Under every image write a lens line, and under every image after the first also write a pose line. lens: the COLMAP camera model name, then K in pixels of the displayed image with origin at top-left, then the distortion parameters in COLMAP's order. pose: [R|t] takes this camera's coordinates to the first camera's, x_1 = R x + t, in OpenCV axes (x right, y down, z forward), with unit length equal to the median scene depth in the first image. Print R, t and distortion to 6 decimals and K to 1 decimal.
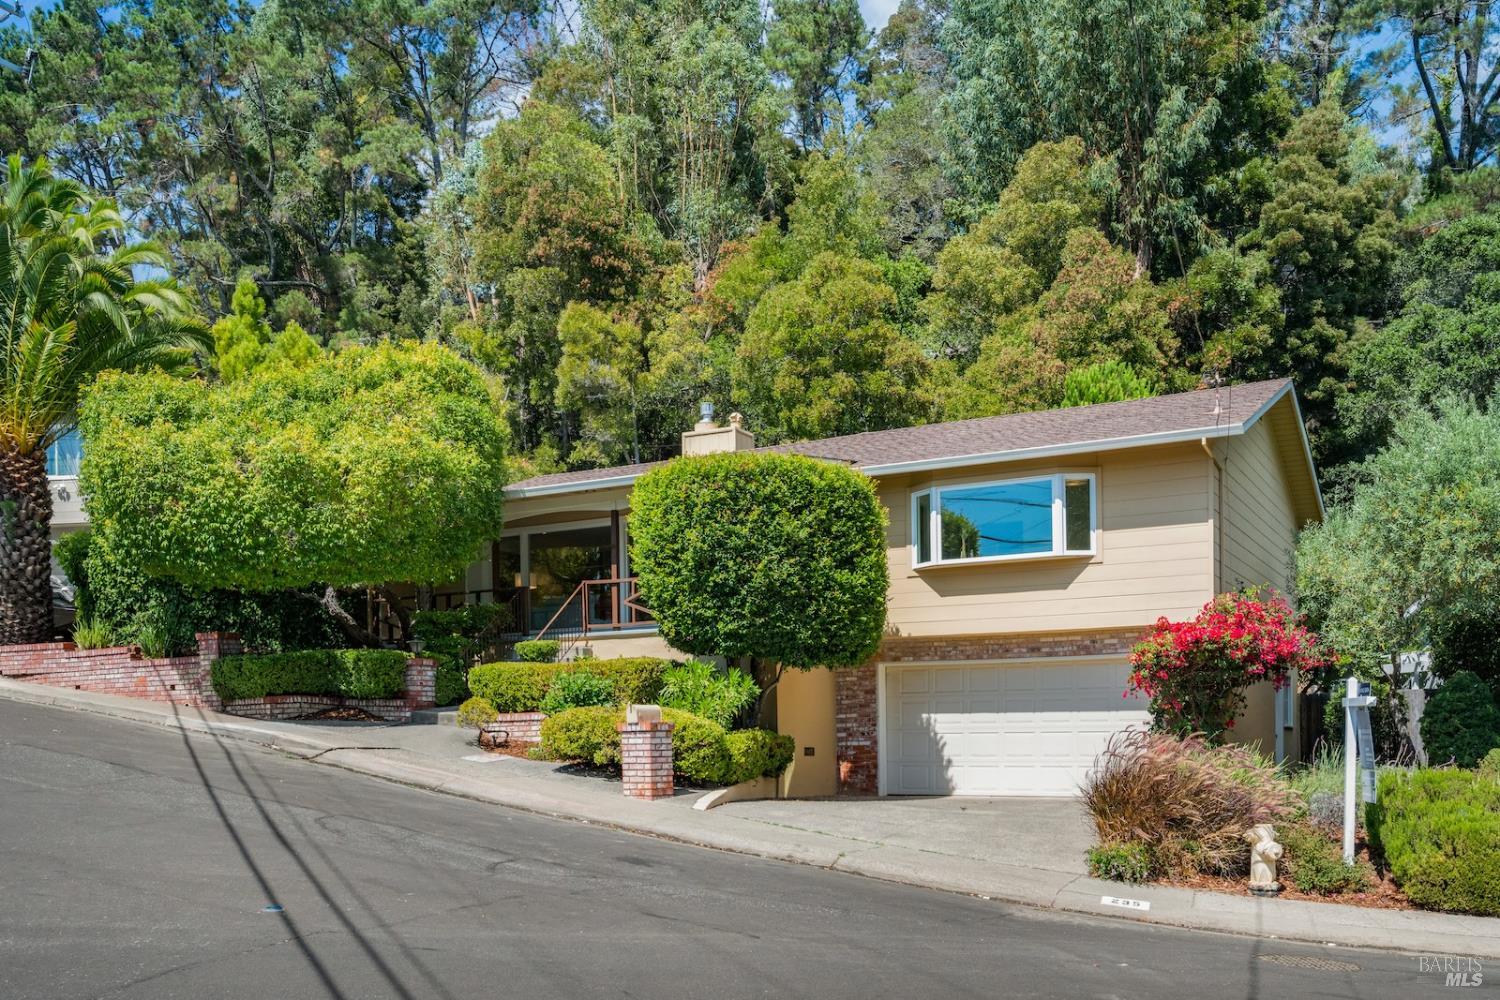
lens RADIAL K [[1251.4, 0, 751.8], [0, 1251.4, 497.8], [0, 0, 1]] dist [-0.009172, 0.006707]
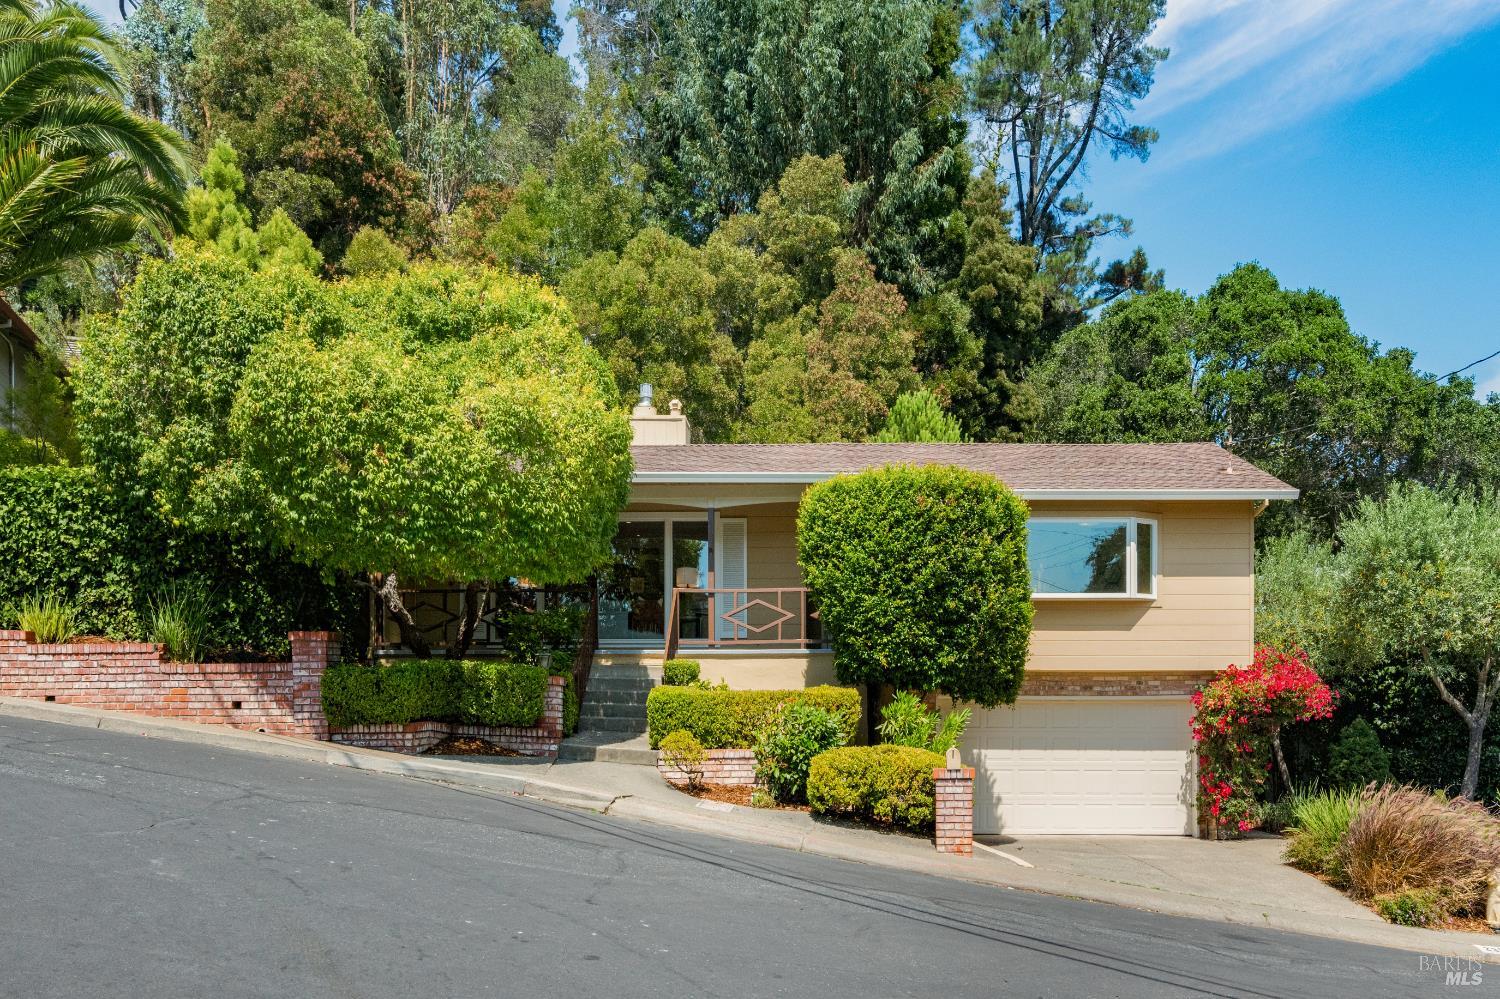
lens RADIAL K [[1305.4, 0, 745.2], [0, 1305.4, 497.3], [0, 0, 1]] dist [0.014328, -0.034323]
pose [[0.883184, 0.101100, 0.458001, -0.517556], [-0.104704, 0.994348, -0.017589, 0.016855], [-0.457191, -0.032420, 0.888778, 0.201010]]
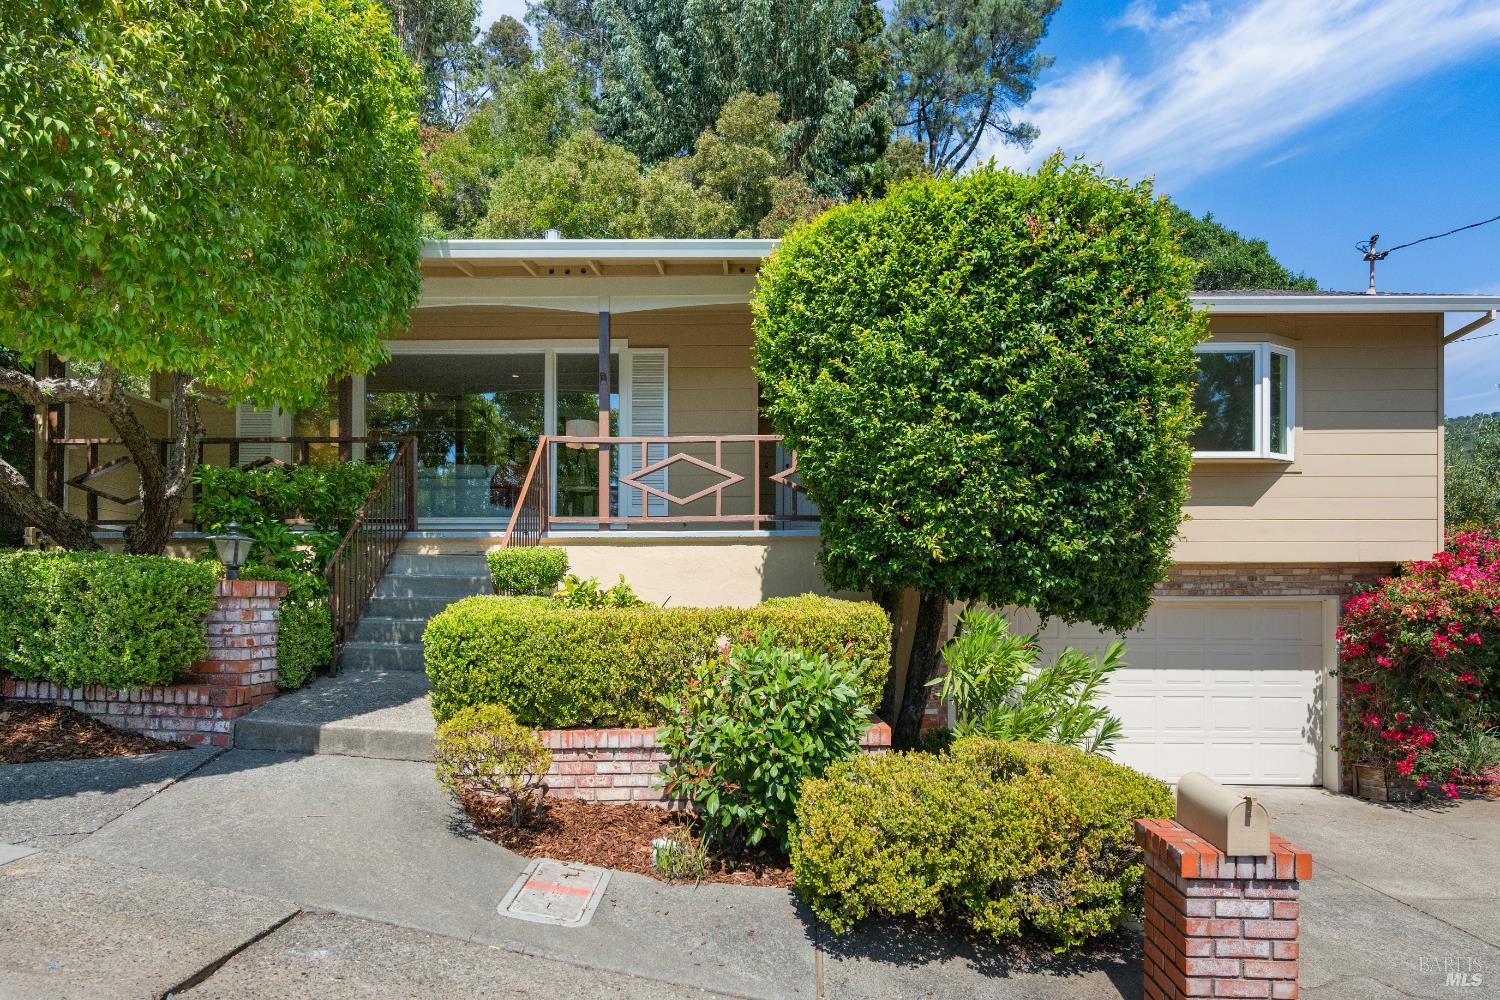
lens RADIAL K [[930.1, 0, 738.1], [0, 930.1, 525.7], [0, 0, 1]] dist [0.000875, -0.000393]
pose [[0.913859, 0.051633, 0.402736, -0.228015], [-0.092645, 0.992233, 0.083013, 0.067076], [-0.395322, -0.113174, 0.911544, 0.626414]]
